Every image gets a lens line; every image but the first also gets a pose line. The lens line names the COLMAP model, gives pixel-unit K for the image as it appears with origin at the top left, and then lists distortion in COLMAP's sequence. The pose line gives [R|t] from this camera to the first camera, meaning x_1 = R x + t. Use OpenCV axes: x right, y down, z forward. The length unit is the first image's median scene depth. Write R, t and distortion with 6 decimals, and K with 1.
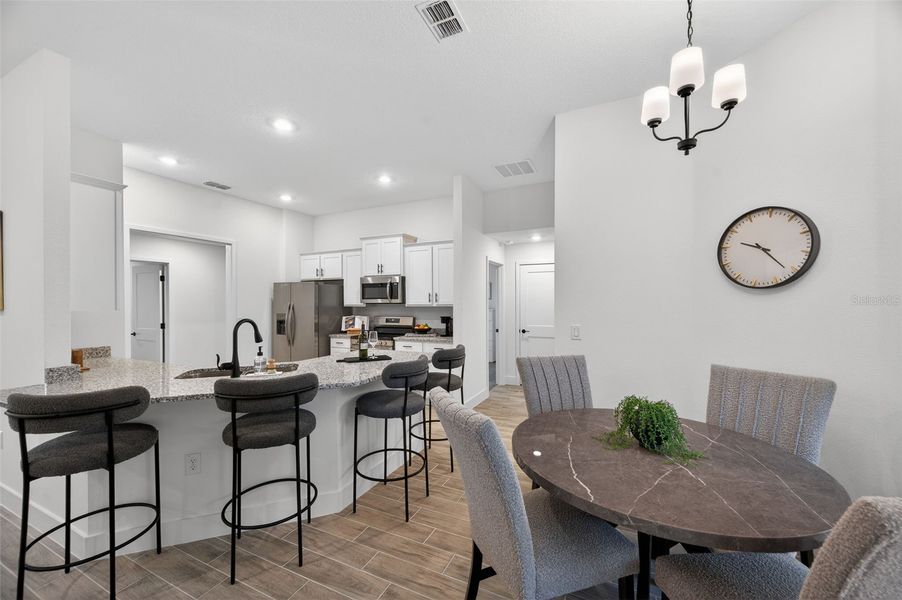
lens RADIAL K [[352.9, 0, 457.7], [0, 352.9, 302.7], [0, 0, 1]] dist [-0.000358, -0.002237]
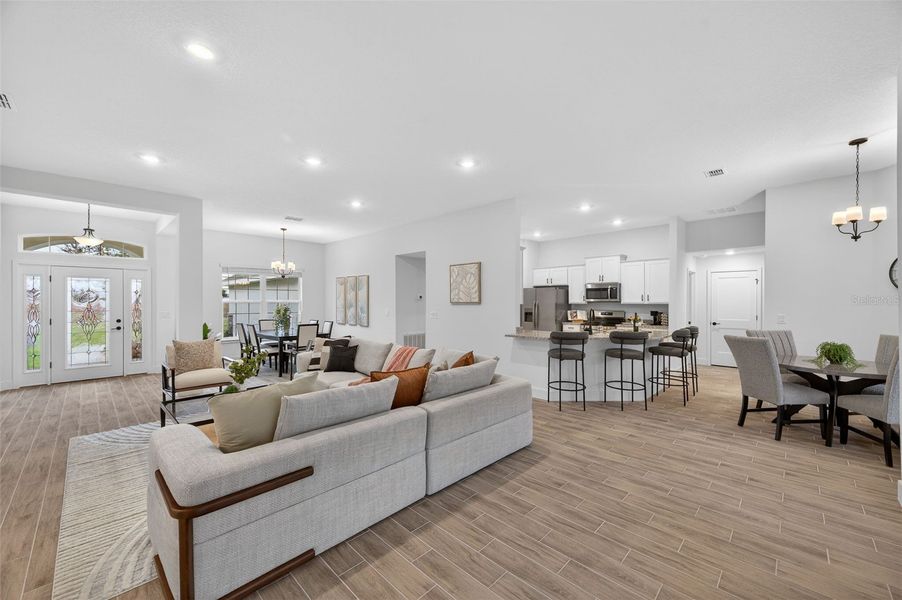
lens RADIAL K [[352.9, 0, 442.8], [0, 352.9, 301.9], [0, 0, 1]] dist [-0.000358, -0.002237]
pose [[0.934670, 0.005501, -0.355474, -0.314893], [-0.006059, 0.999982, -0.000457, 0.006743], [0.355465, 0.002581, 0.934686, -0.621892]]
